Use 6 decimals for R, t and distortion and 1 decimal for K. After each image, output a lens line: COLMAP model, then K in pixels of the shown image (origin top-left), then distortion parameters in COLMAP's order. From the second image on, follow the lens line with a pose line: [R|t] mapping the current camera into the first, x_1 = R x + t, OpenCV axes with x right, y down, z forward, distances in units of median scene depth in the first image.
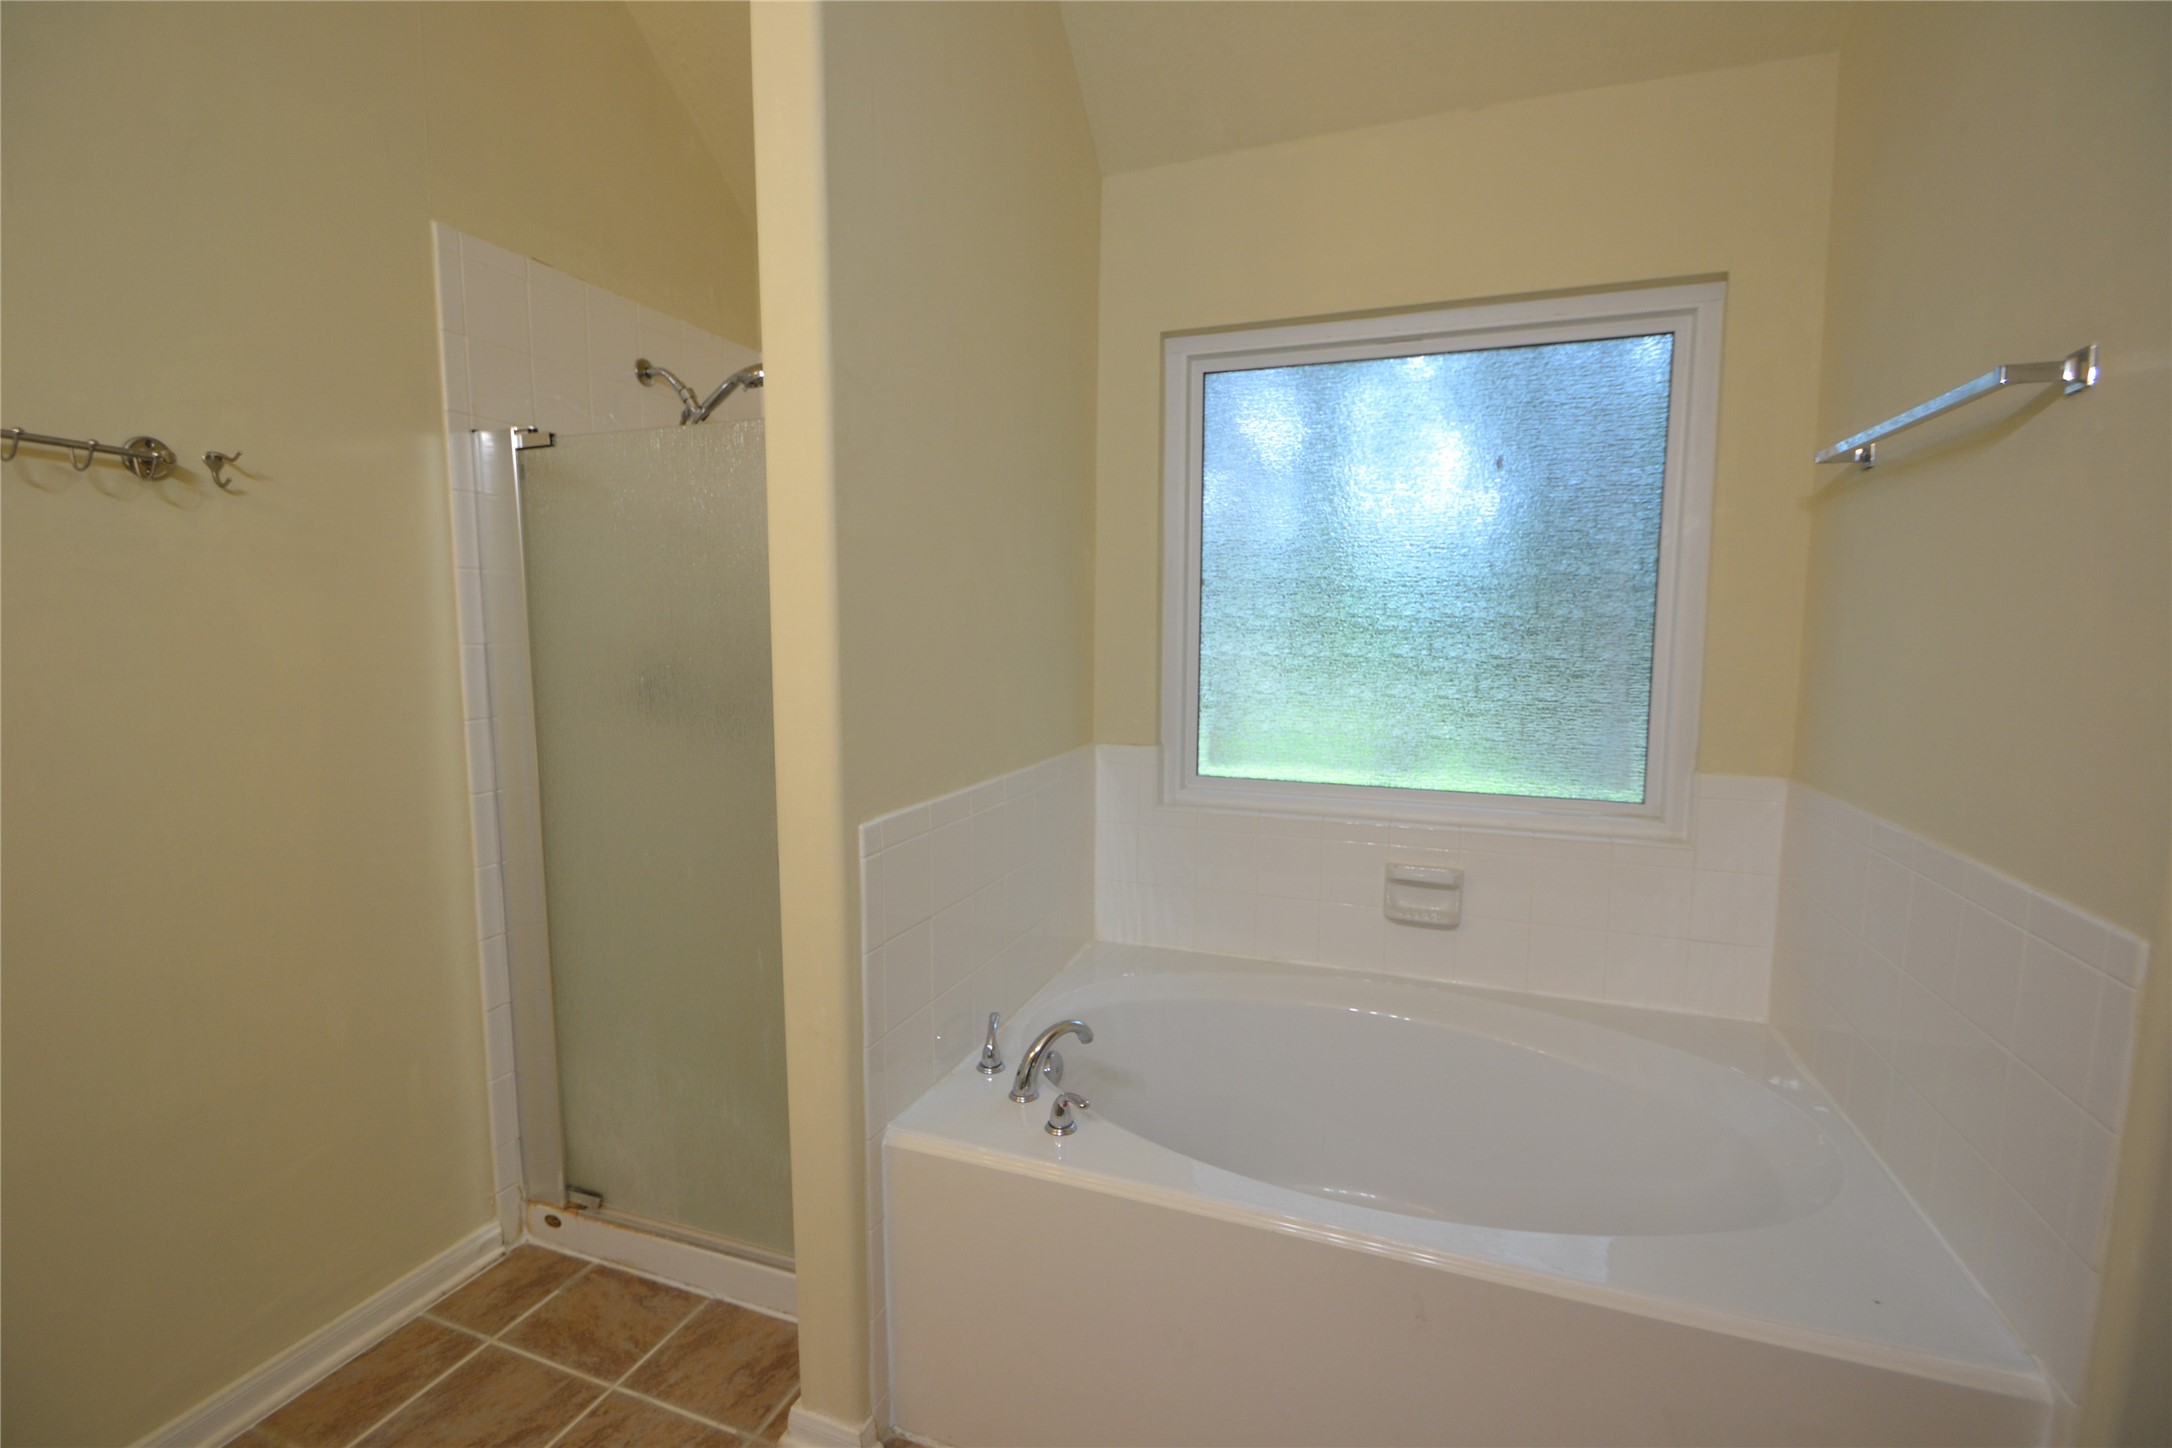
lens RADIAL K [[963.9, 0, 1086.0], [0, 963.9, 724.0], [0, 0, 1]] dist [0.013513, -0.017369]
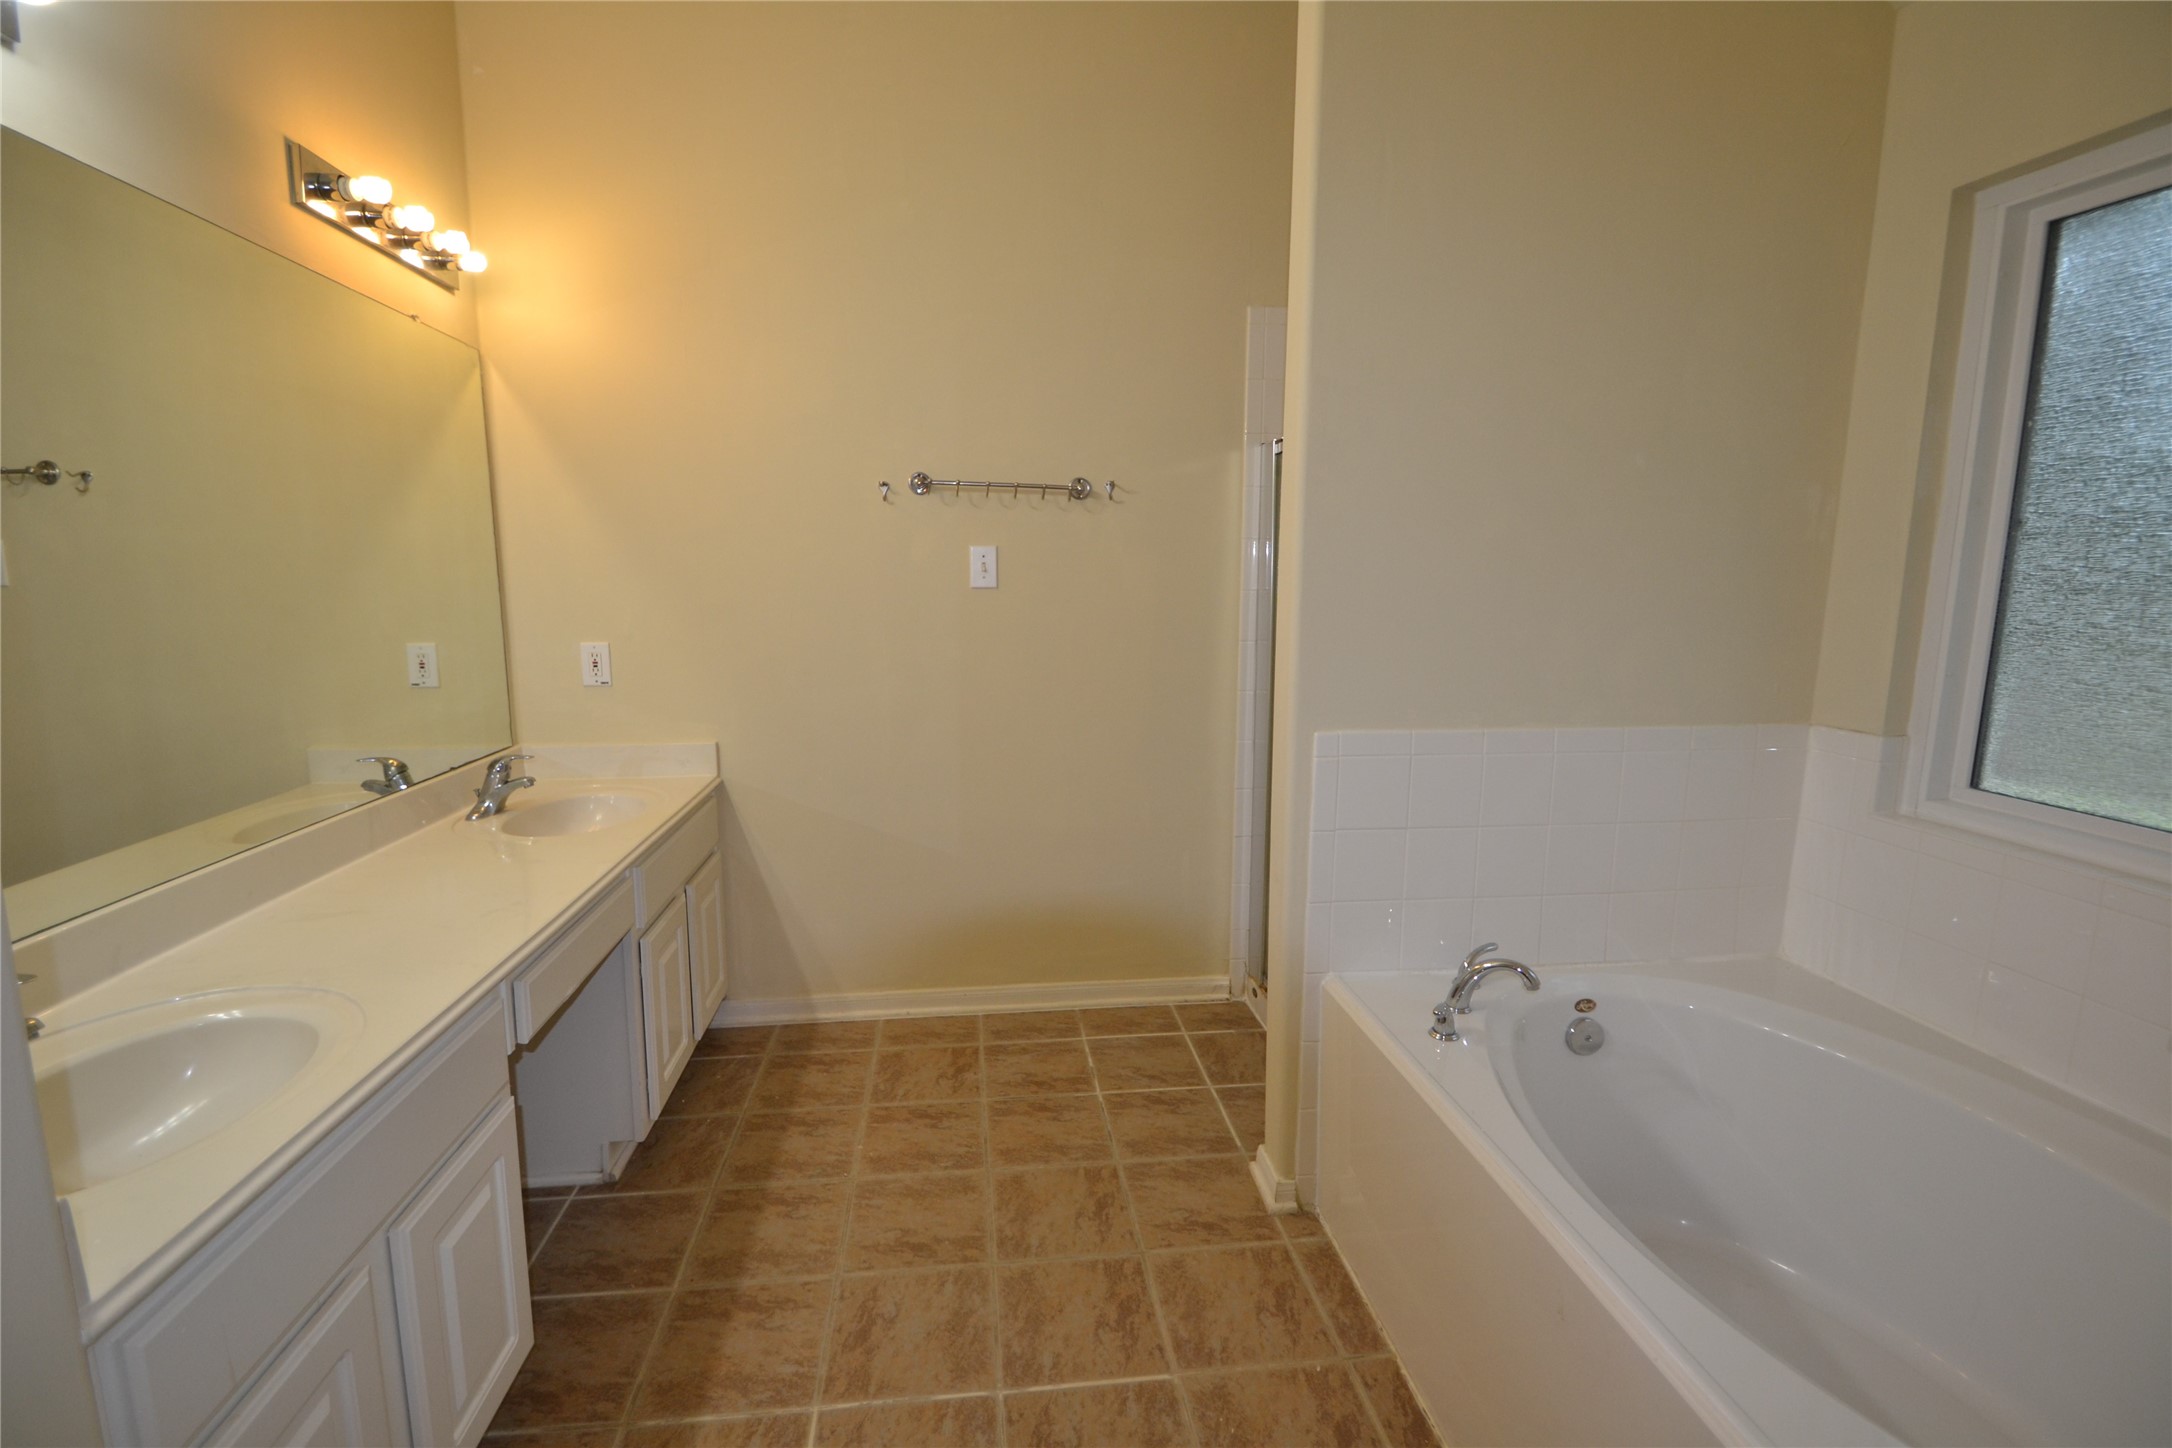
lens RADIAL K [[963.9, 0, 1086.0], [0, 963.9, 724.0], [0, 0, 1]] dist [0.013513, -0.017369]
pose [[0.468521, 0.135731, -0.872963, 0.579573], [-0.095666, 0.990112, 0.102601, -0.007312], [0.878257, 0.035442, 0.476873, 0.081422]]
